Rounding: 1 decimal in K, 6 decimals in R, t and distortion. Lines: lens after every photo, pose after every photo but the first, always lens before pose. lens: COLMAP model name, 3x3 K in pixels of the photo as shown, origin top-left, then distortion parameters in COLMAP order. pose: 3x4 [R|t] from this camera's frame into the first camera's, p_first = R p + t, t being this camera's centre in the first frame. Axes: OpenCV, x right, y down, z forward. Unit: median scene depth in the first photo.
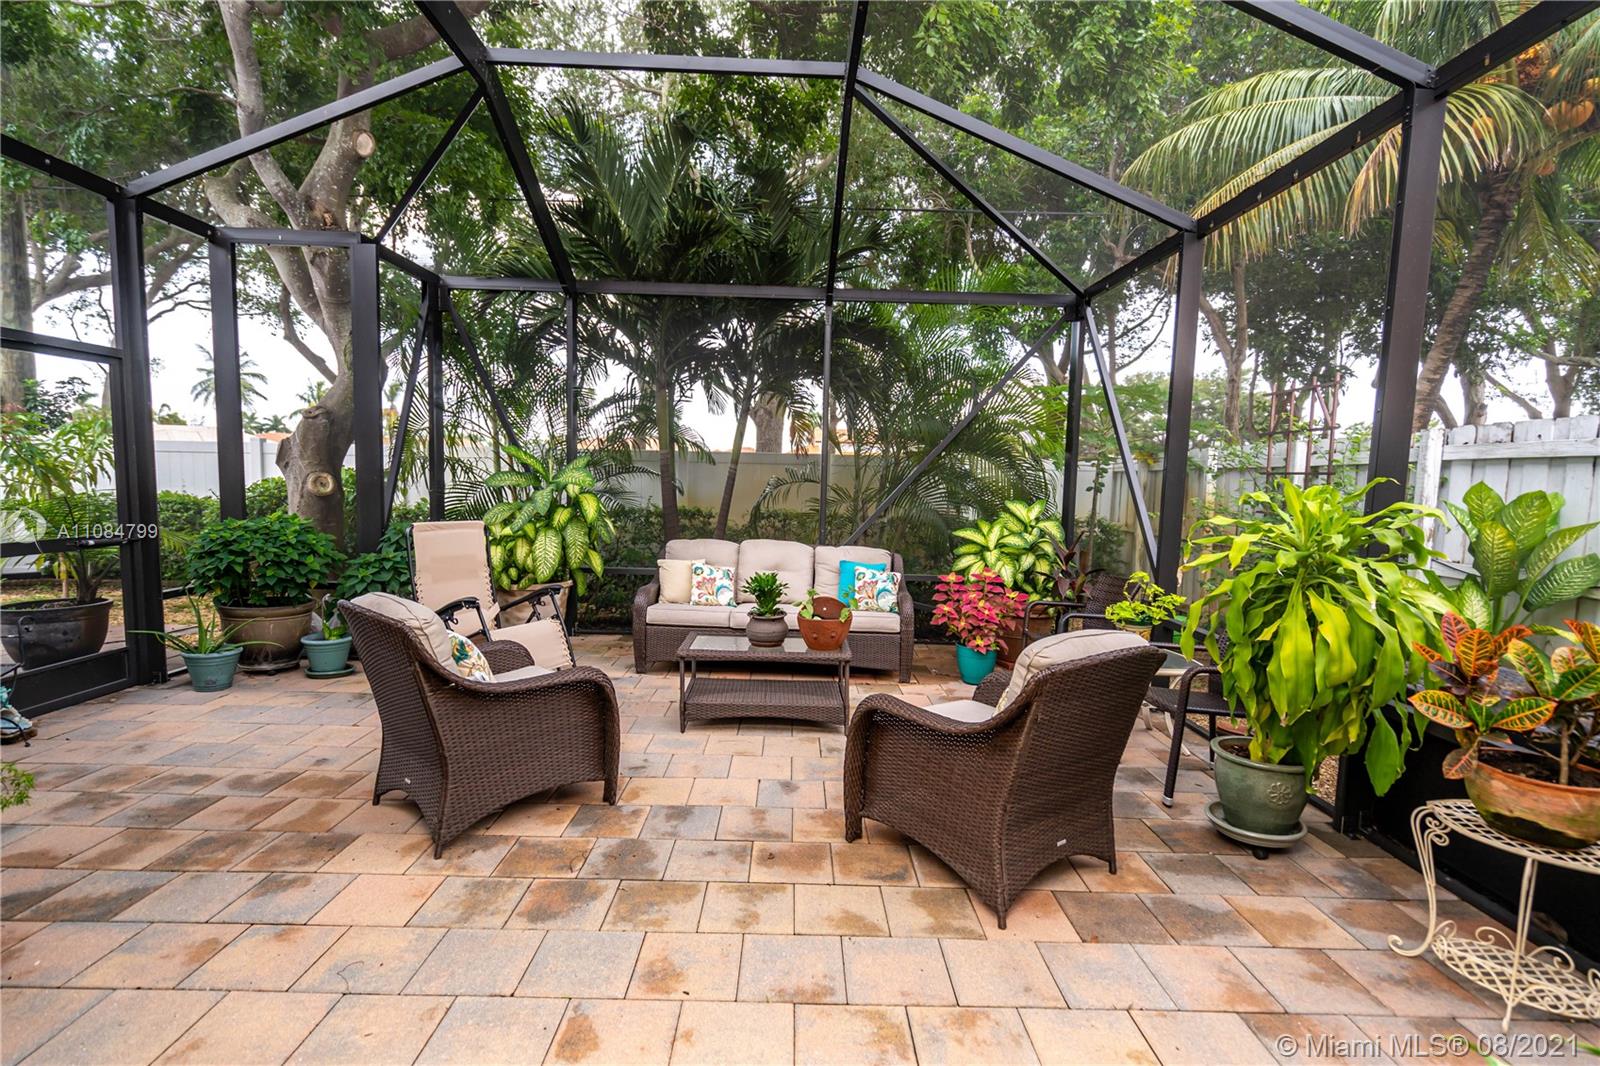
lens RADIAL K [[757.3, 0, 797.9], [0, 757.3, 525.4], [0, 0, 1]] dist [-0.002098, 0.000268]
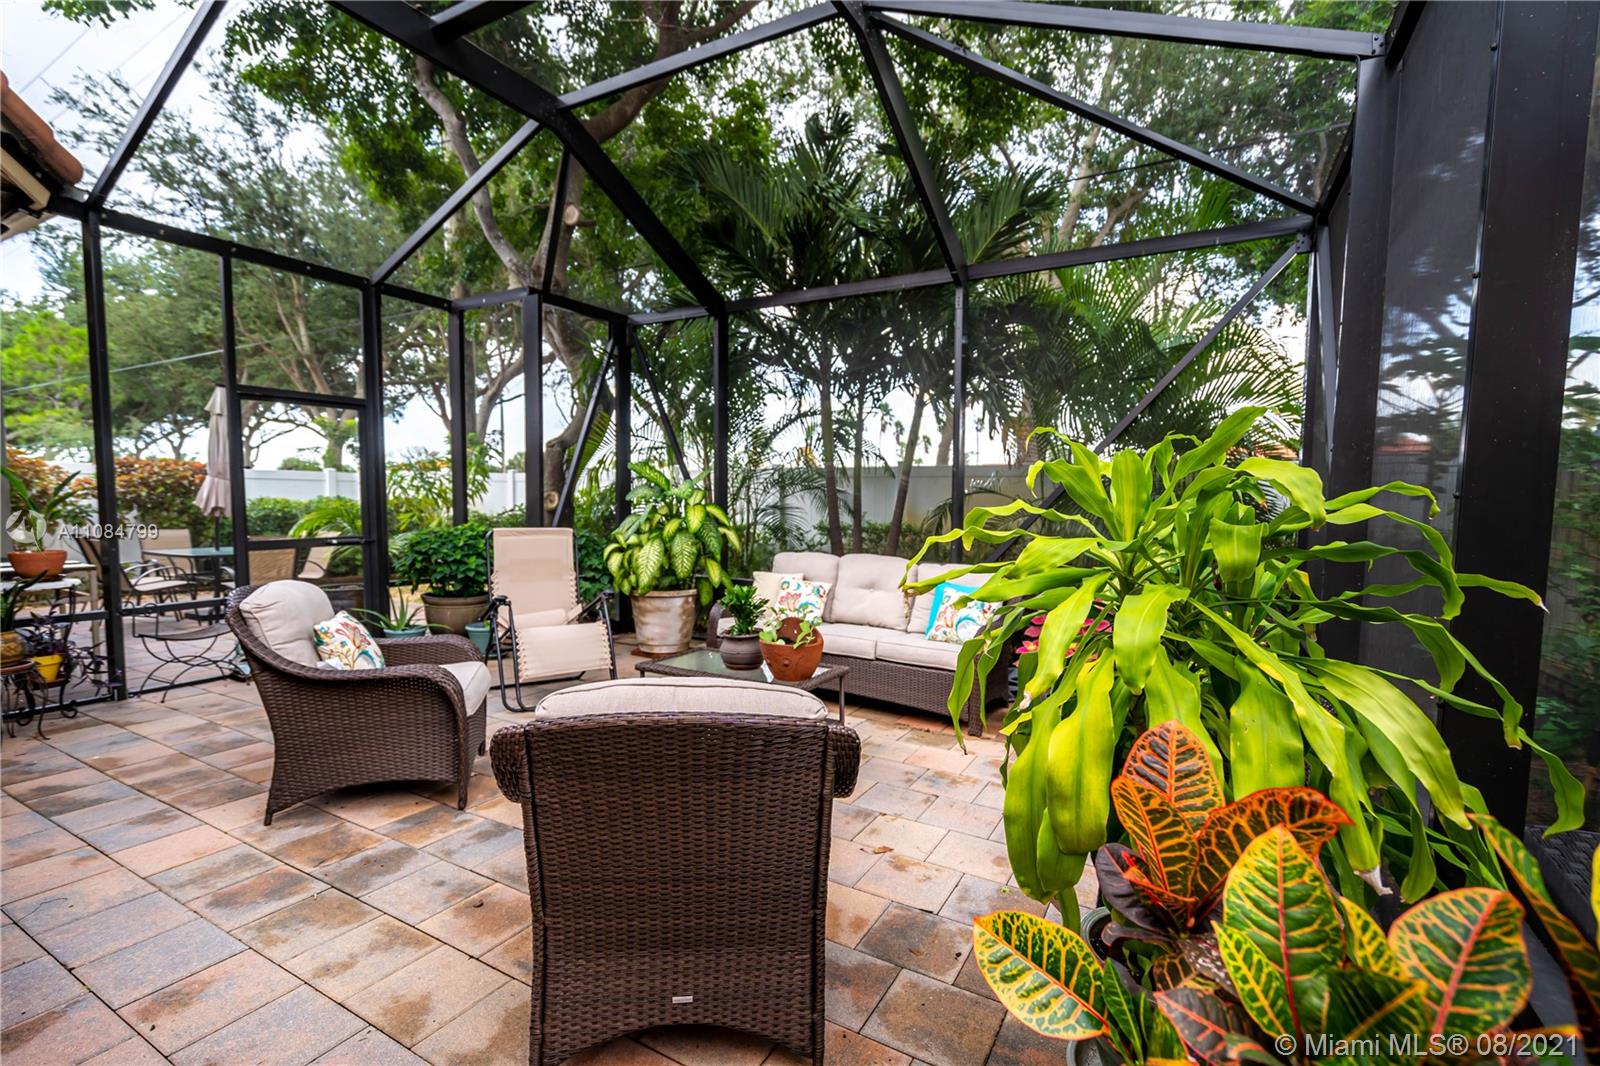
lens RADIAL K [[728.7, 0, 800.0], [0, 728.7, 533.0], [0, 0, 1]] dist [-0.000747, -0.000037]
pose [[0.865123, 0.008428, -0.501488, 0.414956], [-0.020615, 0.999611, -0.018765, 0.014065], [0.501135, 0.026572, 0.864961, 0.273658]]
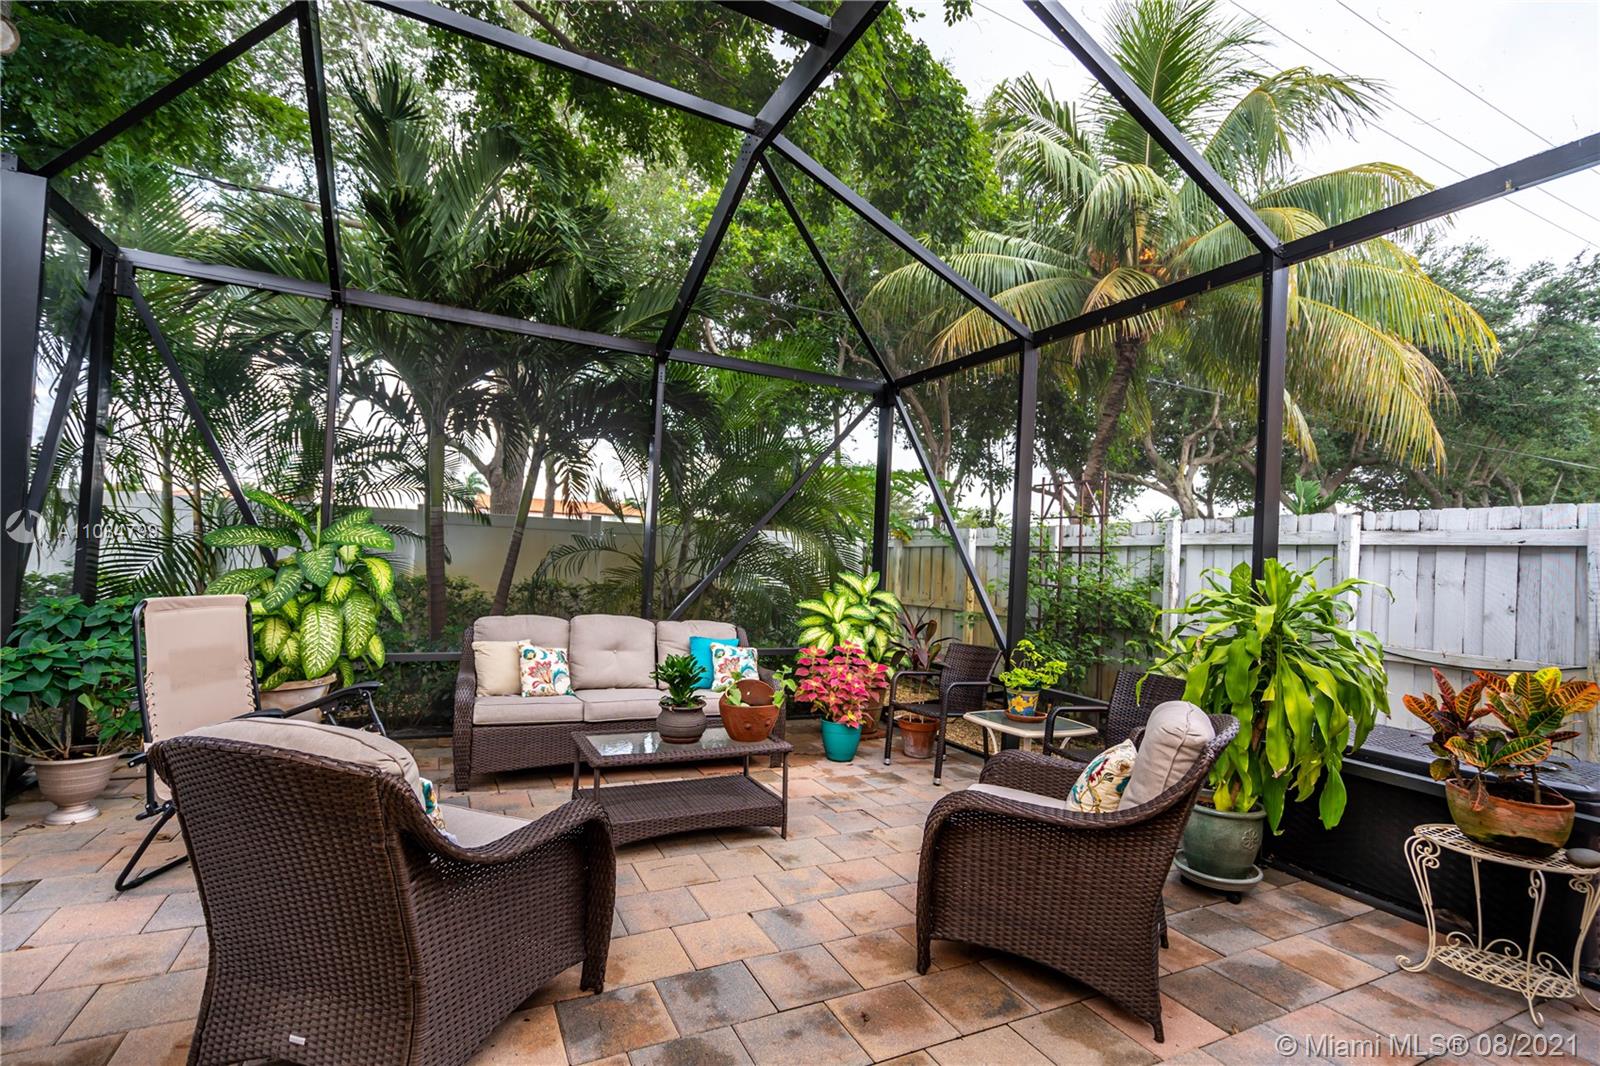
lens RADIAL K [[728.7, 0, 800.0], [0, 728.7, 533.0], [0, 0, 1]] dist [-0.000747, -0.000037]
pose [[0.896506, 0.033968, 0.441728, -0.271768], [0.004005, 0.996394, -0.084748, -0.003870], [-0.443014, 0.077746, 0.893137, 0.183271]]
